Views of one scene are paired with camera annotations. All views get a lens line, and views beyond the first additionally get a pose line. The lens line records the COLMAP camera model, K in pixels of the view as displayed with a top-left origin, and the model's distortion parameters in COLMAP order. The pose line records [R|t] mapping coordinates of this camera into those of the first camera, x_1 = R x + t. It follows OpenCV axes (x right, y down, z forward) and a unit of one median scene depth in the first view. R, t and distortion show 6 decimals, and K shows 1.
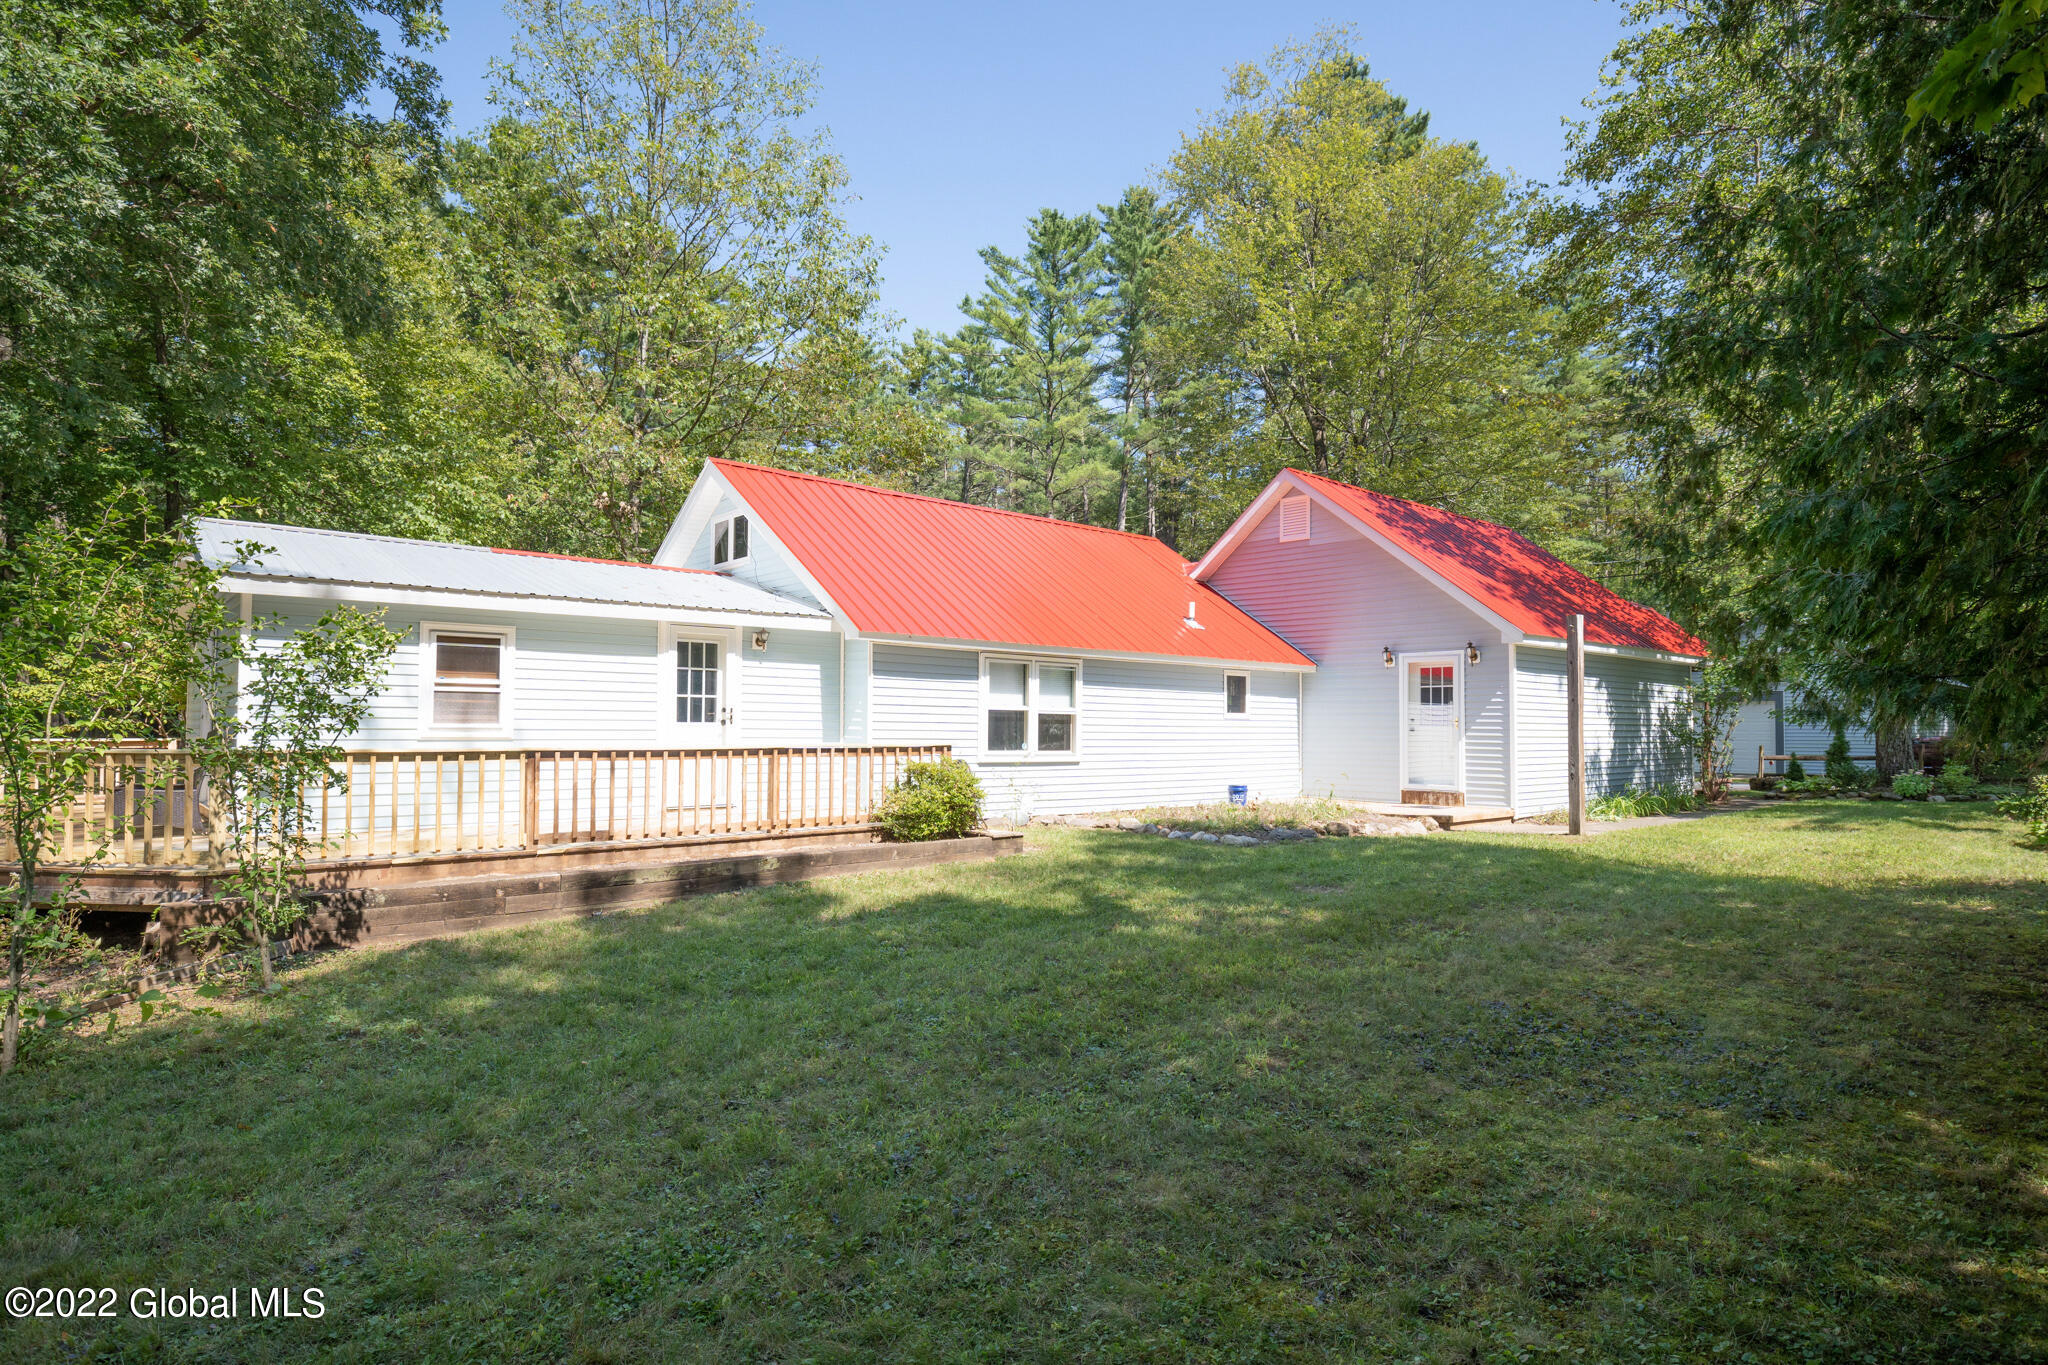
lens RADIAL K [[1093.9, 0, 940.6], [0, 1093.9, 709.1], [0, 0, 1]] dist [0.000020, 0.000028]
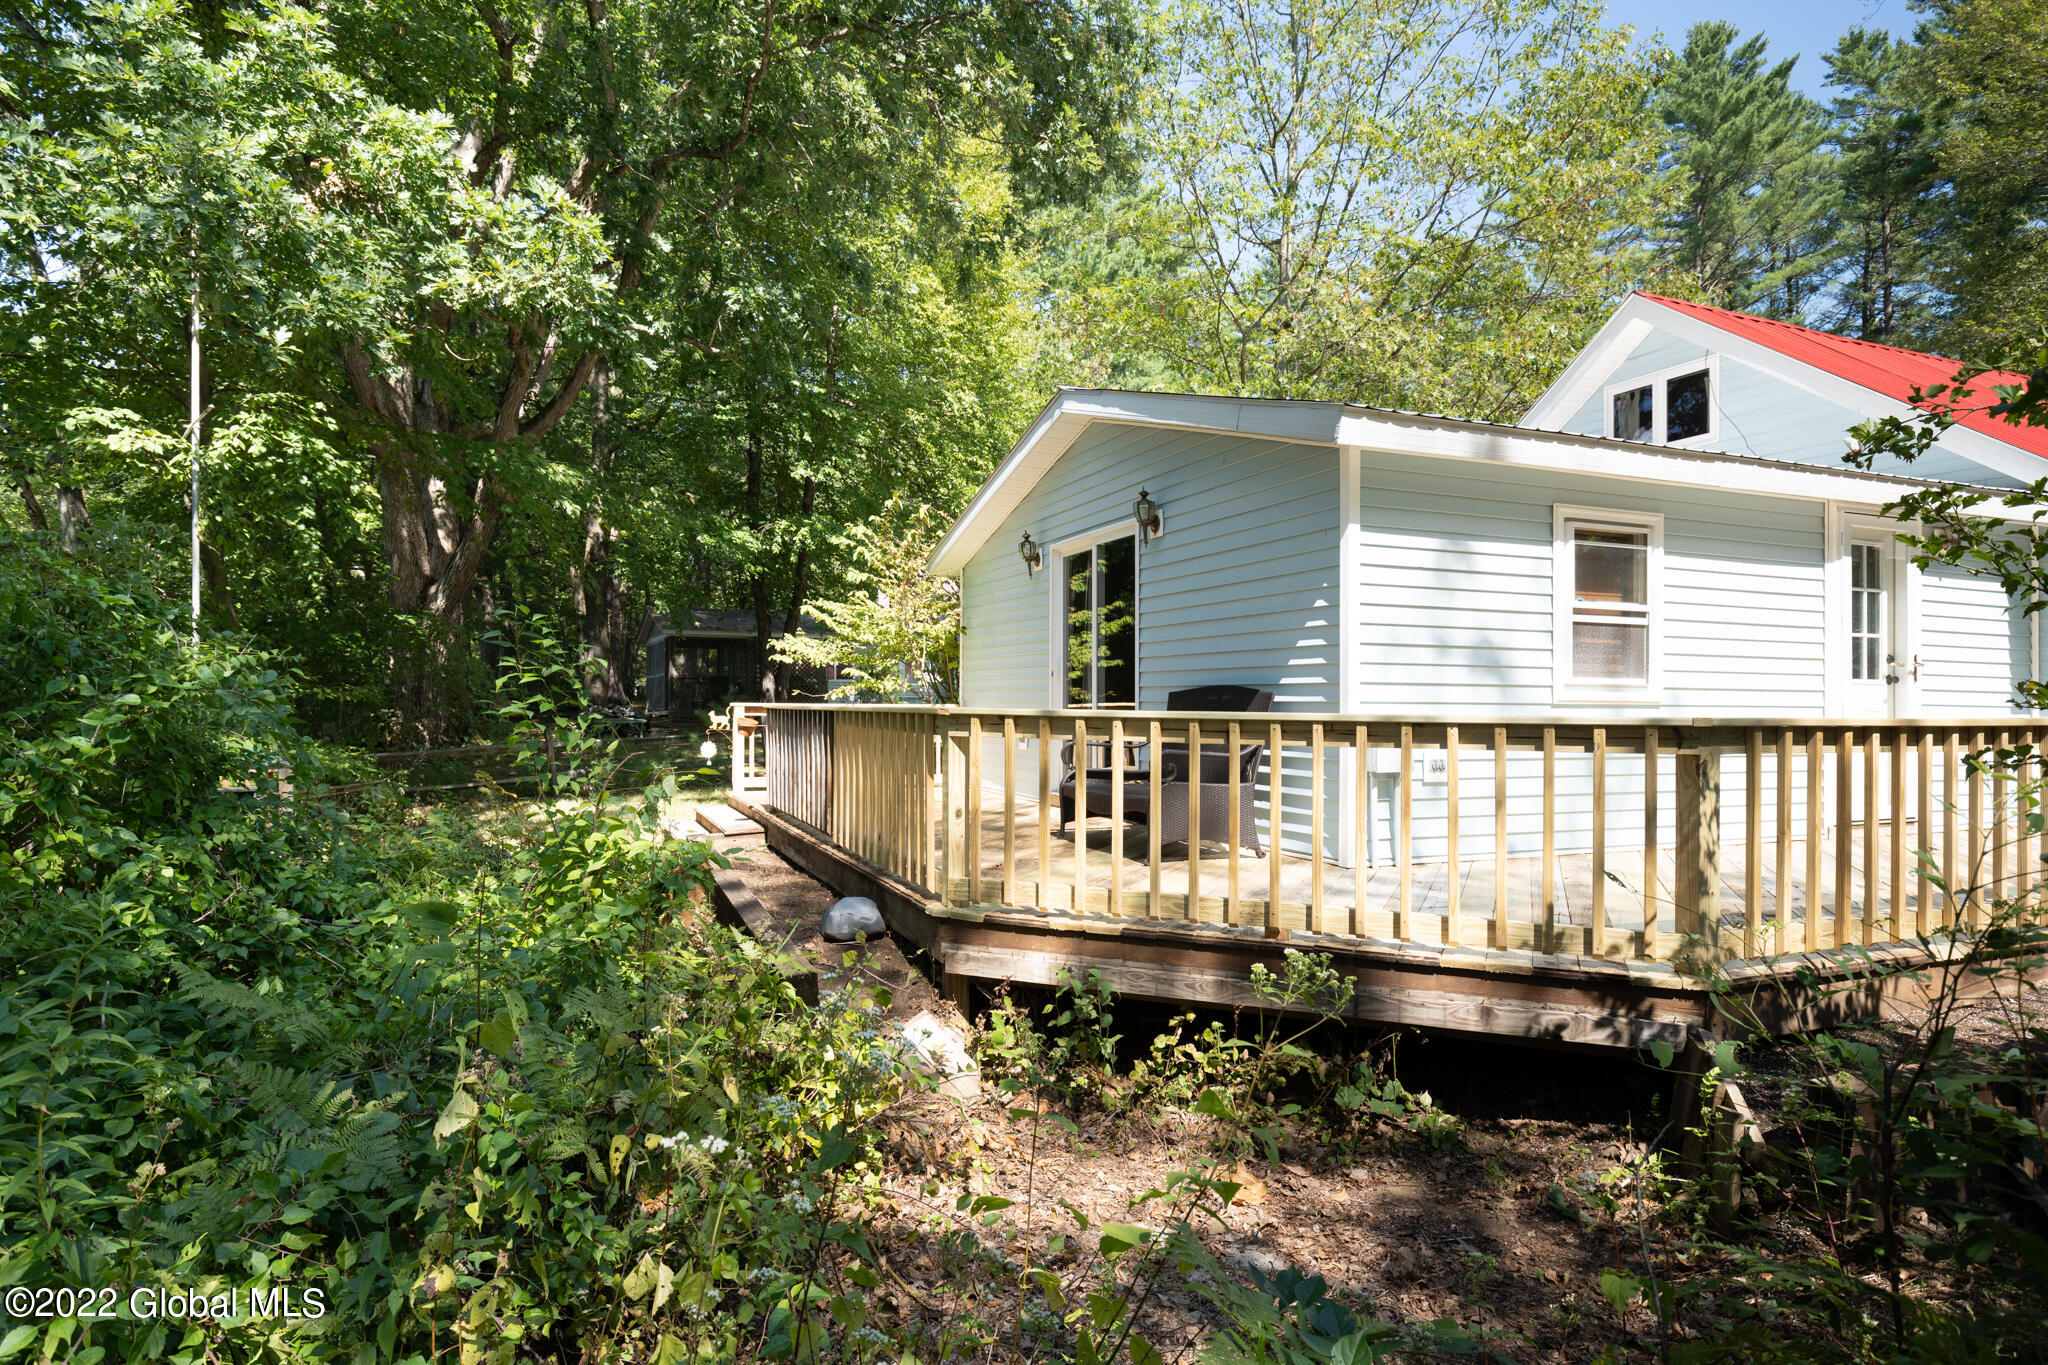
lens RADIAL K [[1093.9, 0, 940.6], [0, 1093.9, 709.1], [0, 0, 1]] dist [0.000020, 0.000028]
pose [[0.951717, 0.004550, -0.306943, -0.526823], [0.002625, 0.999733, 0.022957, 0.013817], [0.306966, -0.022654, 0.951451, 0.289585]]
